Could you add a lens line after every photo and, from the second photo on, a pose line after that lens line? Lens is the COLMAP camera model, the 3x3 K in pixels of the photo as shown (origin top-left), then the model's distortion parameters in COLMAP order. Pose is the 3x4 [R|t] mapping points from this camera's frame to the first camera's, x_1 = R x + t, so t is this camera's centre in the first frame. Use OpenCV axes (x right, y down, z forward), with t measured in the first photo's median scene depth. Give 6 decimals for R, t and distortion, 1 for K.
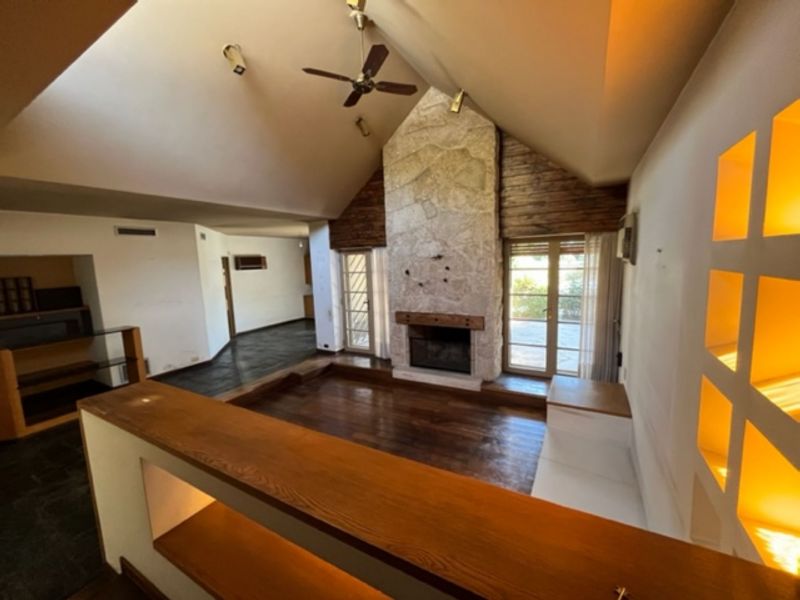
lens RADIAL K [[326.7, 0, 397.7], [0, 326.7, 299.9], [0, 0, 1]] dist [-0.020769, -0.000134]
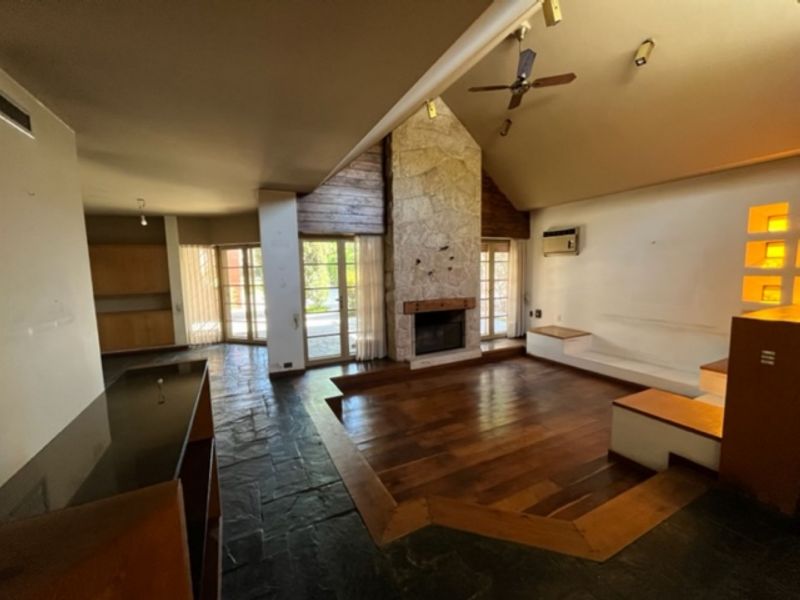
lens RADIAL K [[326.7, 0, 396.7], [0, 326.7, 301.6], [0, 0, 1]] dist [-0.020769, -0.000134]
pose [[0.557250, -0.056774, 0.828402, -0.902236], [0.100499, 0.994937, 0.000584, 0.034545], [-0.824241, 0.082928, 0.560134, 0.519246]]
